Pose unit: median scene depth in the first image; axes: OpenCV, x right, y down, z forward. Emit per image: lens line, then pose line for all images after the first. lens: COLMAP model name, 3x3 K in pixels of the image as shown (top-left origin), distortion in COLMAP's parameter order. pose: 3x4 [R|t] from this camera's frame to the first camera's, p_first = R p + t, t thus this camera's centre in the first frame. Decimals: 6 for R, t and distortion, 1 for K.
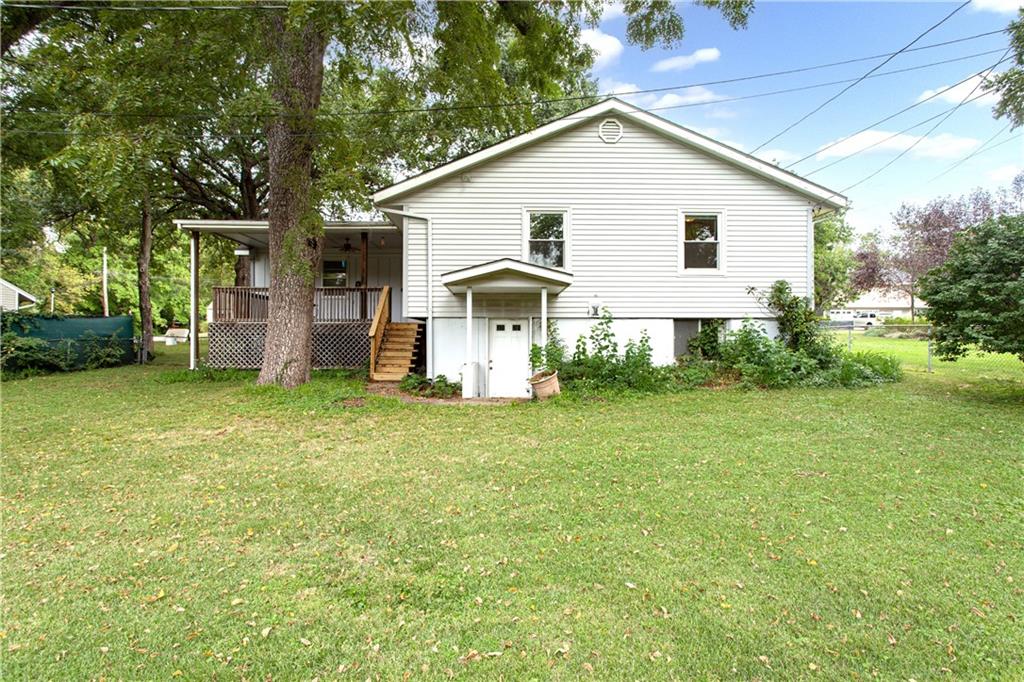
lens RADIAL K [[538.4, 0, 522.7], [0, 538.4, 337.0], [0, 0, 1]] dist [-0.005943, 0.002287]
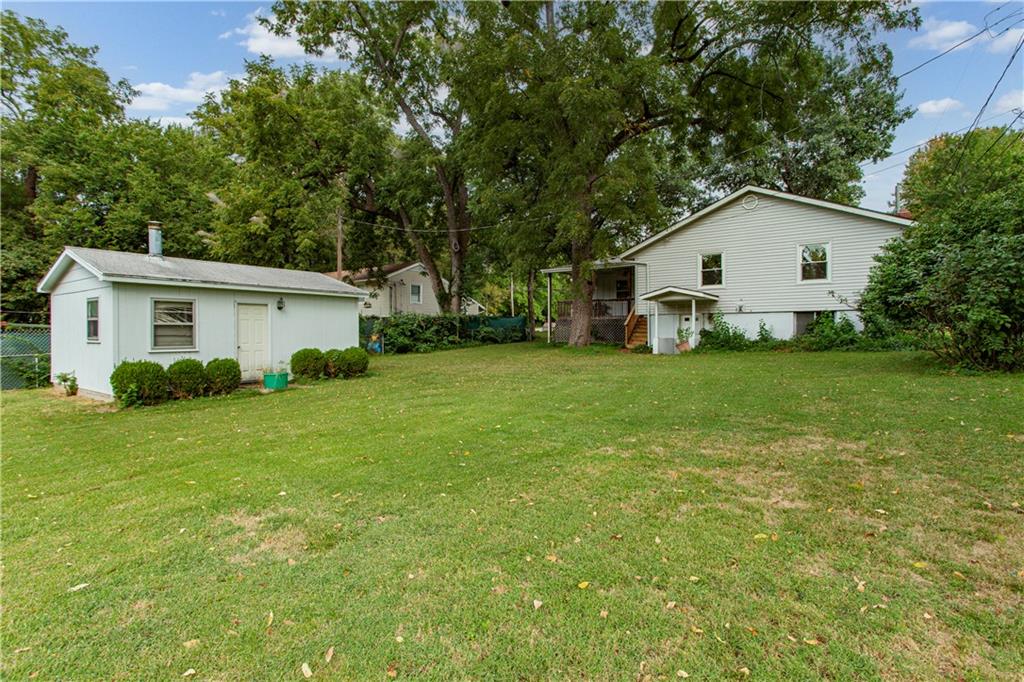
lens RADIAL K [[494.4, 0, 512.5], [0, 494.4, 336.7], [0, 0, 1]] dist [0.000037, 0.001758]
pose [[0.790934, 0.003001, -0.611894, 0.475920], [0.007559, 0.999864, 0.014674, 0.011287], [0.611855, -0.016232, 0.790803, -0.635647]]
